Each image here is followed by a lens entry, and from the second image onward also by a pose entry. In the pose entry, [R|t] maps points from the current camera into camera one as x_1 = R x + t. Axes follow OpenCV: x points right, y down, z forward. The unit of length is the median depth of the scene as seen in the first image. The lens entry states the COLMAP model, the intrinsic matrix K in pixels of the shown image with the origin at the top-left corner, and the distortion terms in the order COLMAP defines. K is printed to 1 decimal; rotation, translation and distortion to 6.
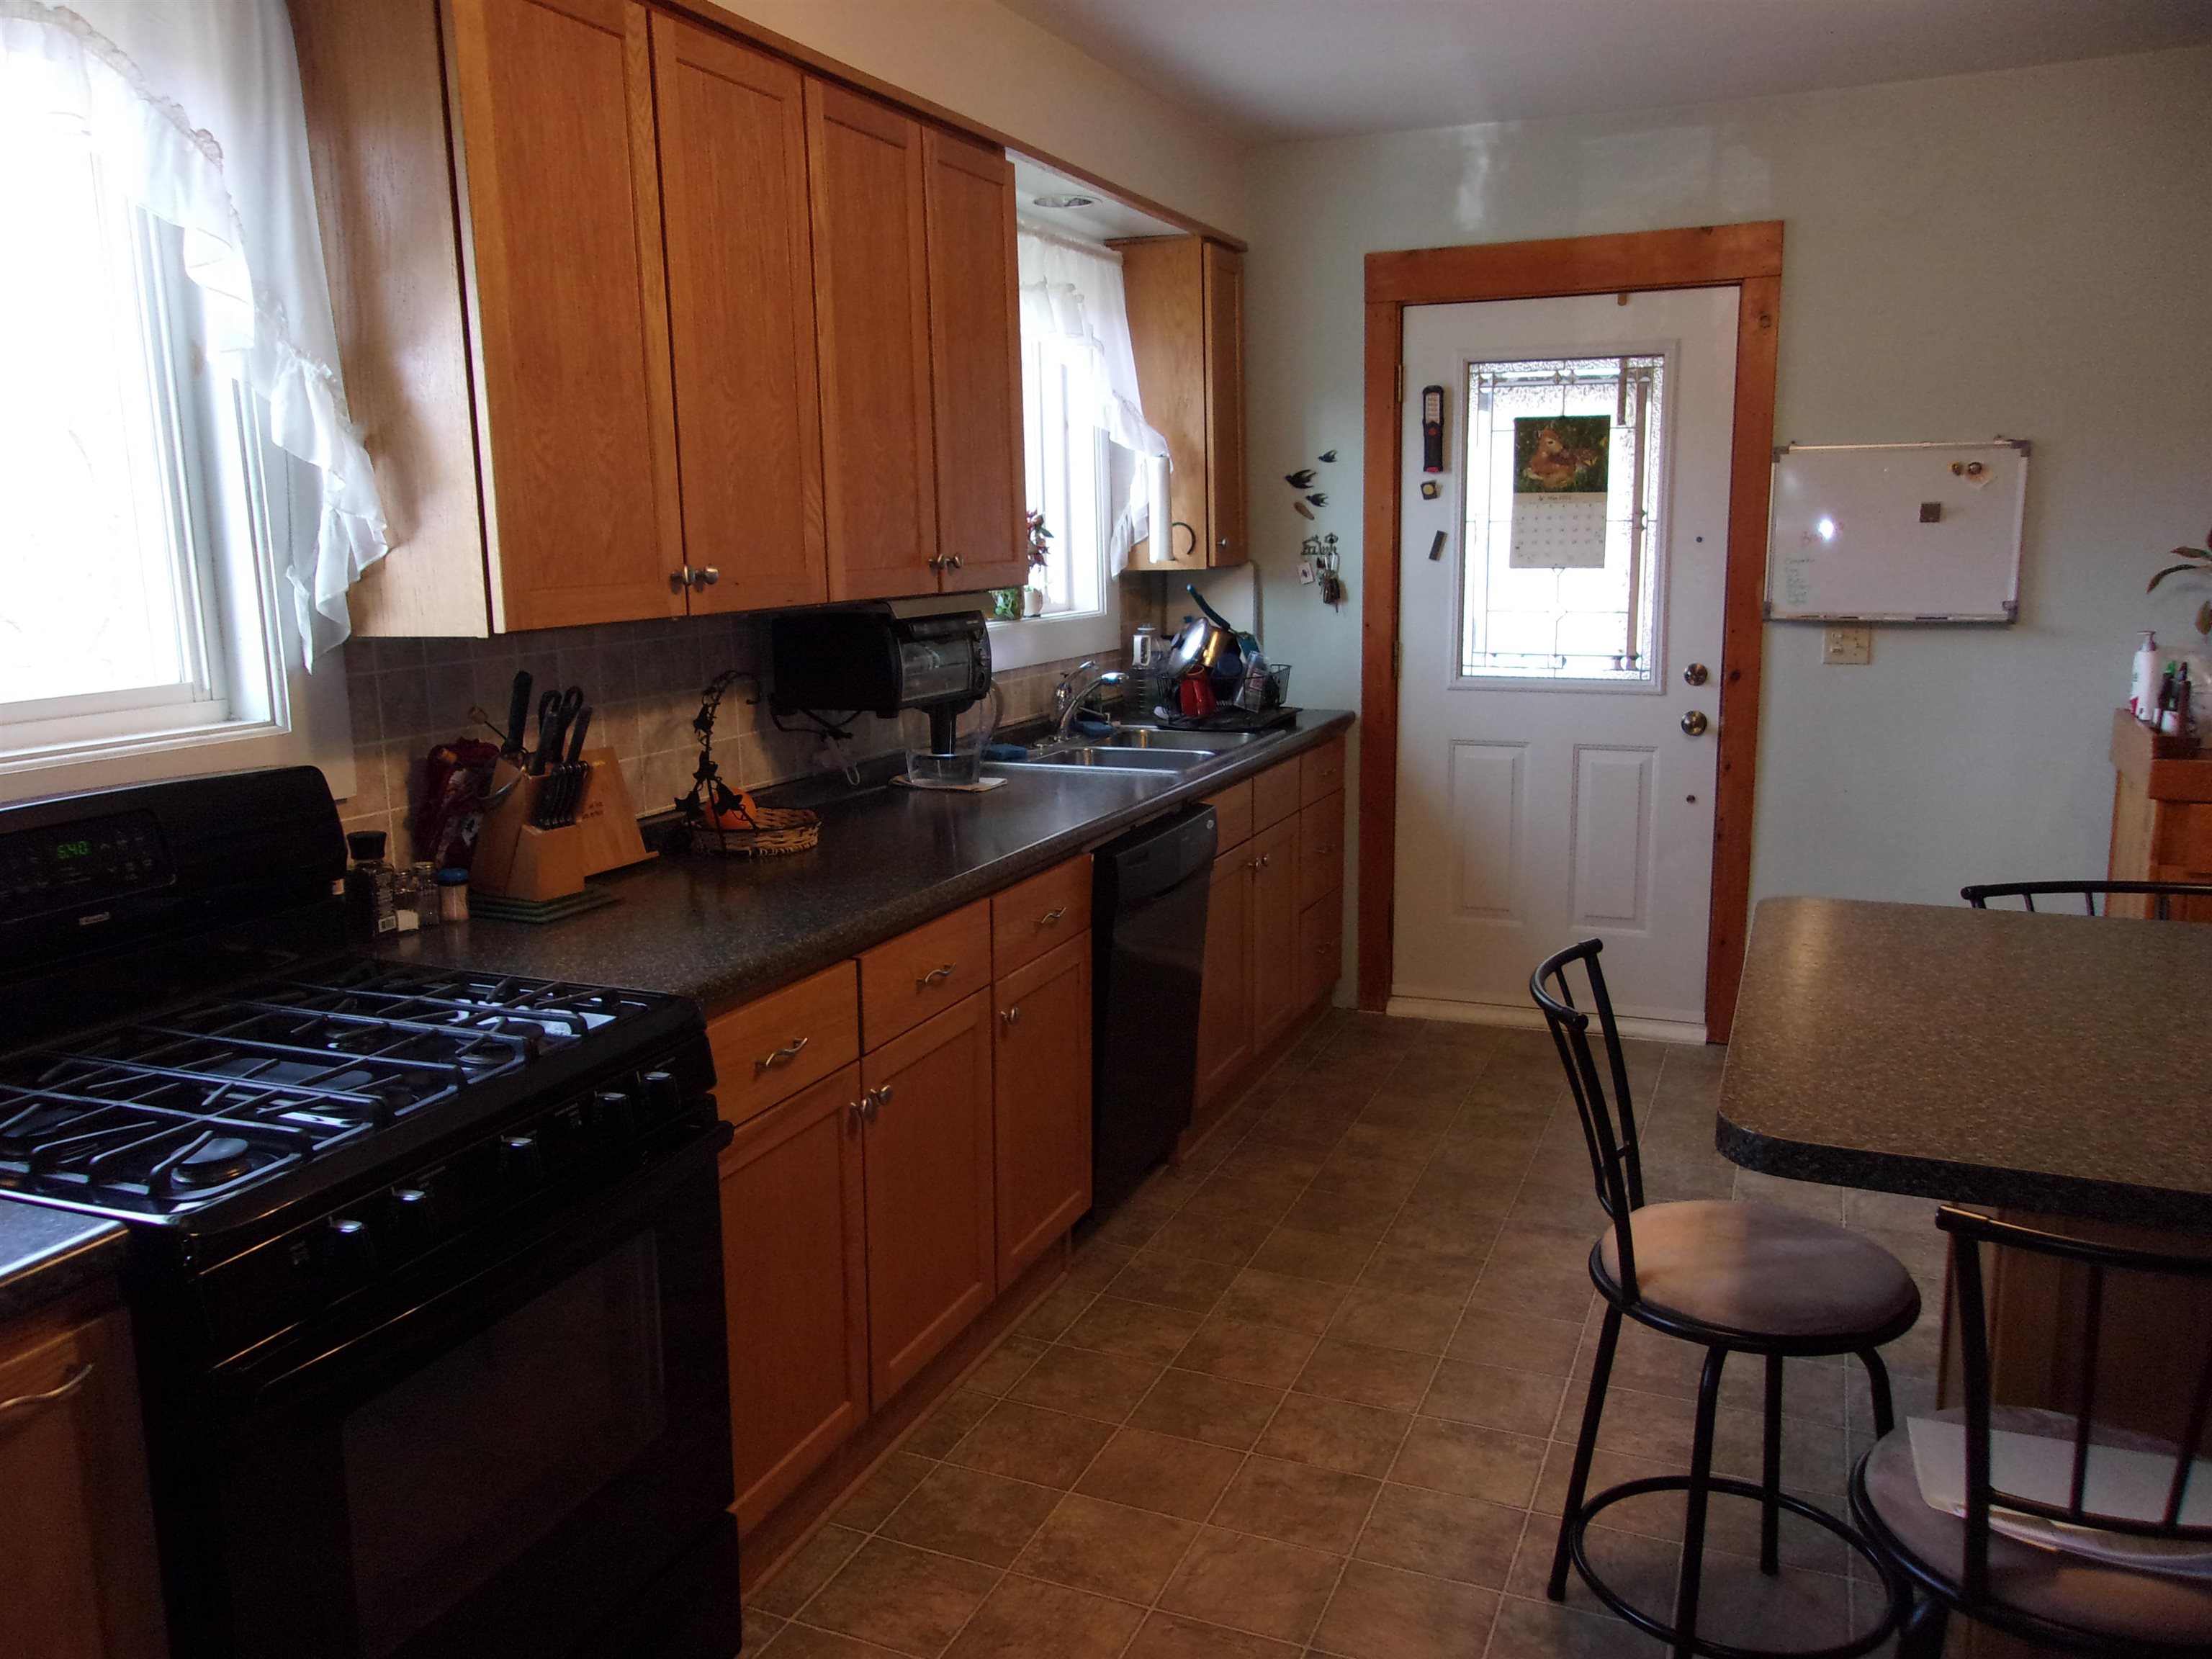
lens RADIAL K [[1748.5, 0, 1092.3], [0, 1748.5, 828.7], [0, 0, 1]] dist [-0.002018, 0.020175]
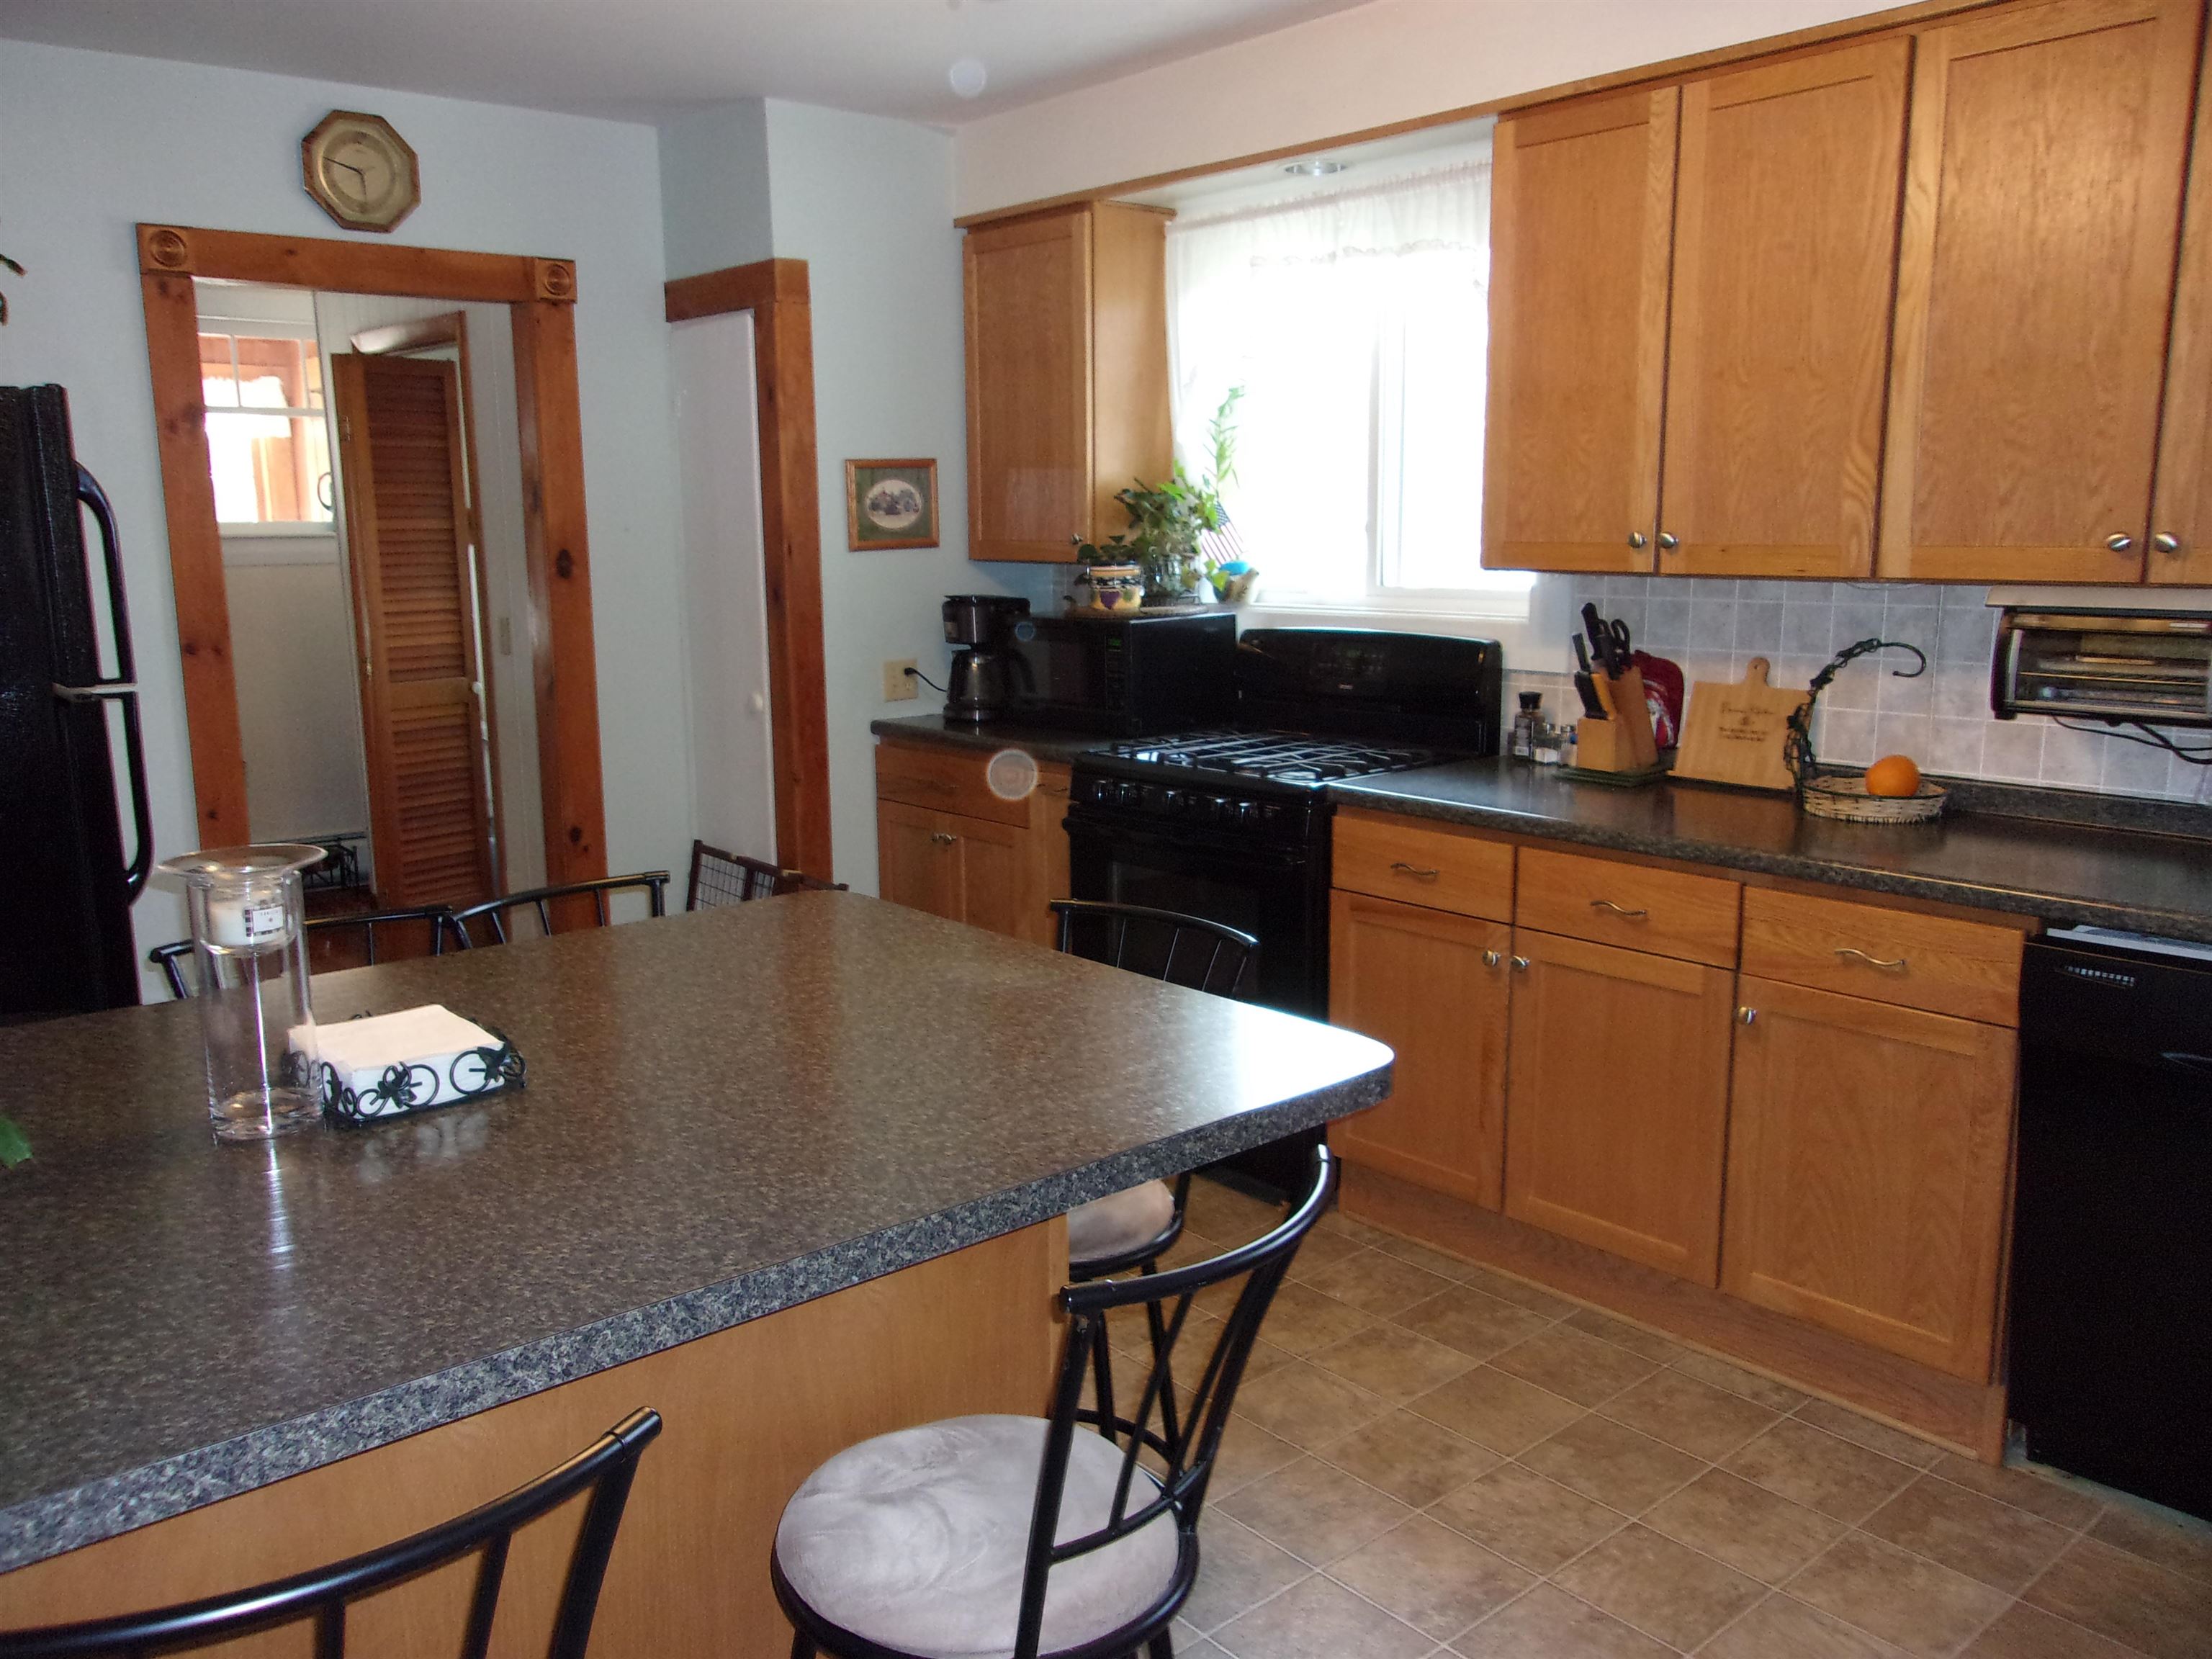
lens RADIAL K [[1748.5, 0, 1104.9], [0, 1748.5, 846.1], [0, 0, 1]] dist [-0.002018, 0.020175]
pose [[-0.445043, 0.177272, -0.877788, 0.991350], [-0.147101, 0.952424, 0.266927, -0.195633], [0.883345, 0.247918, -0.397793, 1.112735]]
